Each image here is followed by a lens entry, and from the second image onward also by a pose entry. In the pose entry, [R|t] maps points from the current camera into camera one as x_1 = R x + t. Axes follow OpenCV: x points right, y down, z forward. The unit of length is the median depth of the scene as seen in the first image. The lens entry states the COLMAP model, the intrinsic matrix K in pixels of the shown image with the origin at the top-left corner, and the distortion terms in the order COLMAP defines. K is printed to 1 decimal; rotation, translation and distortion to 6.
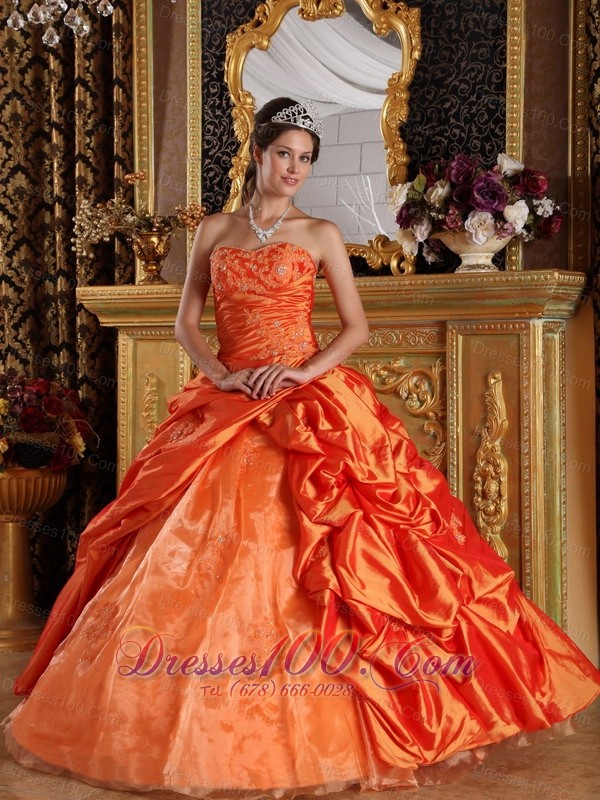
lens RADIAL K [[1465.1, 0, 297.9], [0, 1465.1, 389.0], [0, 0, 1]] dist [0.228680, 0.089533]
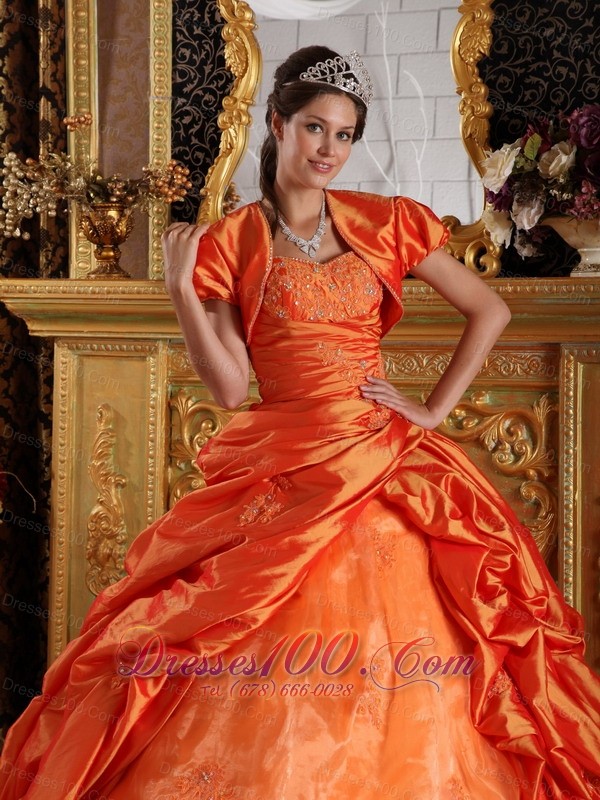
lens RADIAL K [[1803.9, 0, 298.8], [0, 1803.9, 410.4], [0, 0, 1]] dist [0.404129, -0.011394]
pose [[0.991497, 0.003720, 0.130079, -0.121780], [-0.007527, 0.999557, 0.028784, -0.033740], [-0.129914, -0.029518, 0.991086, 0.130008]]
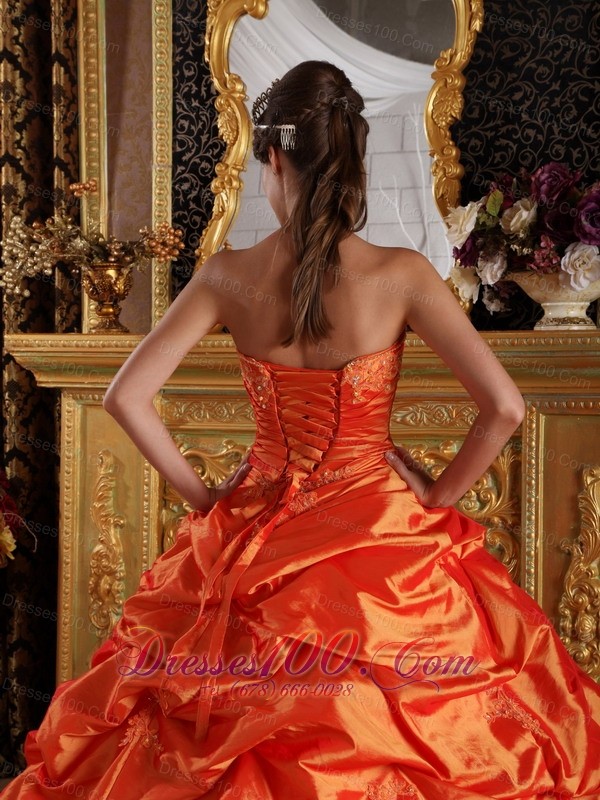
lens RADIAL K [[1401.0, 0, 299.2], [0, 1401.0, 458.6], [0, 0, 1]] dist [0.252647, 0.011600]
pose [[0.997523, 0.007249, 0.069961, -0.051777], [-0.010011, 0.999181, 0.039213, -0.036228], [-0.069619, -0.039816, 0.996779, 0.273117]]
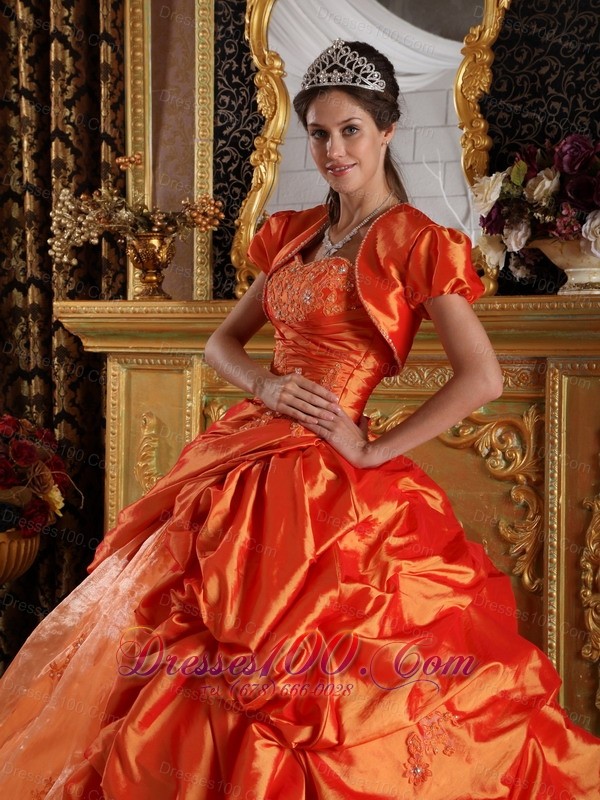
lens RADIAL K [[1404.1, 0, 307.4], [0, 1404.1, 431.7], [0, 0, 1]] dist [0.254613, 0.029935]
pose [[0.999172, 0.009774, 0.039494, -0.045091], [-0.011252, 0.999238, 0.037367, -0.029819], [-0.039099, -0.037780, 0.998521, 0.241507]]
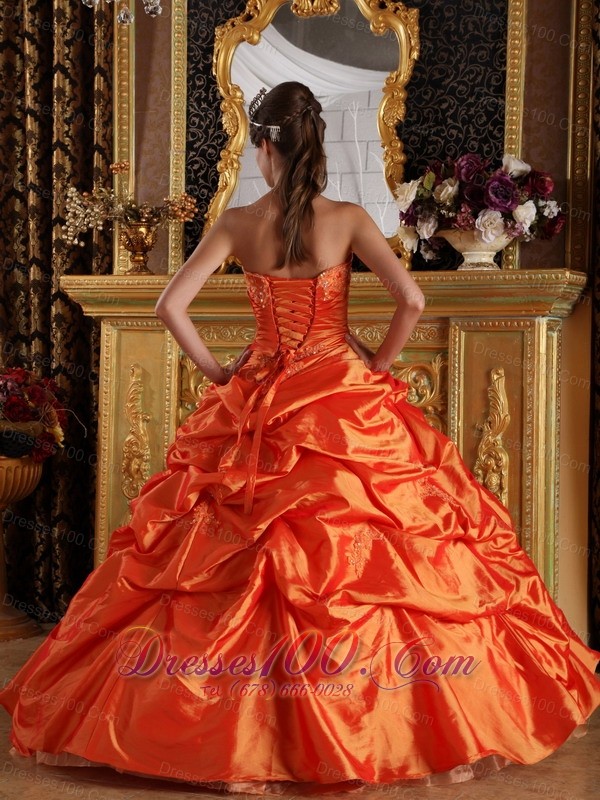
lens RADIAL K [[1409.9, 0, 290.6], [0, 1409.9, 398.6], [0, 0, 1]] dist [0.246869, 0.054118]
pose [[0.992895, 0.015101, 0.118036, -0.109534], [-0.015950, 0.999853, 0.006256, 0.005133], [-0.117924, -0.008094, 0.992990, 0.031194]]
